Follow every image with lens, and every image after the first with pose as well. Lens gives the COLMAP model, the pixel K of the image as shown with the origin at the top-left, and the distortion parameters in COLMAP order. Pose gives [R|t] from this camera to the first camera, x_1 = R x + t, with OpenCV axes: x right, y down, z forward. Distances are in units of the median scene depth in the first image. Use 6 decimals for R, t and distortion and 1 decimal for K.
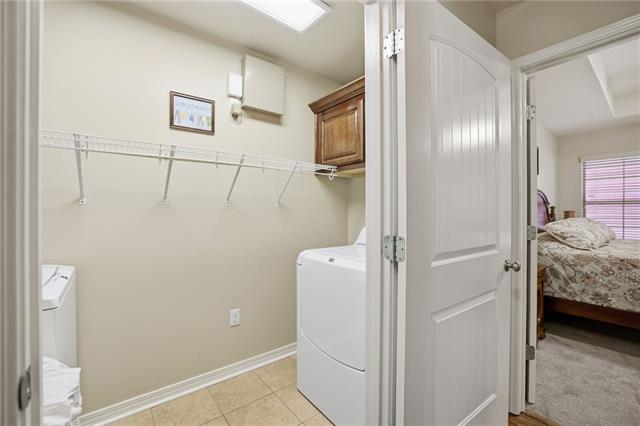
lens RADIAL K [[278.0, 0, 317.3], [0, 278.0, 214.4], [0, 0, 1]] dist [-0.015533, 0.003331]
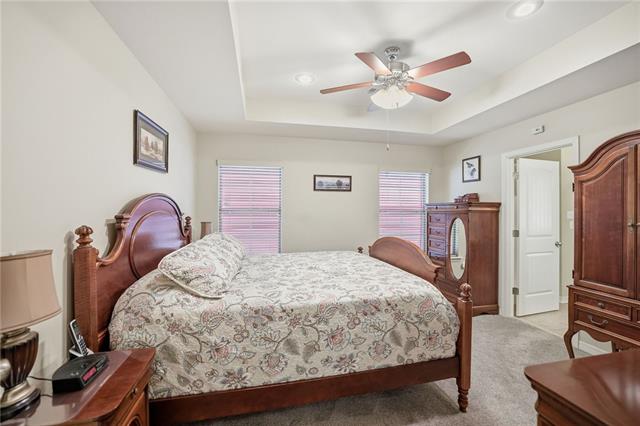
lens RADIAL K [[278.0, 0, 326.8], [0, 278.0, 212.9], [0, 0, 1]] dist [-0.015533, 0.003331]
pose [[0.441699, -0.009422, 0.897114, 0.522437], [0.003219, 0.999955, 0.008917, -0.069682], [-0.897157, -0.001051, 0.441710, 0.491859]]
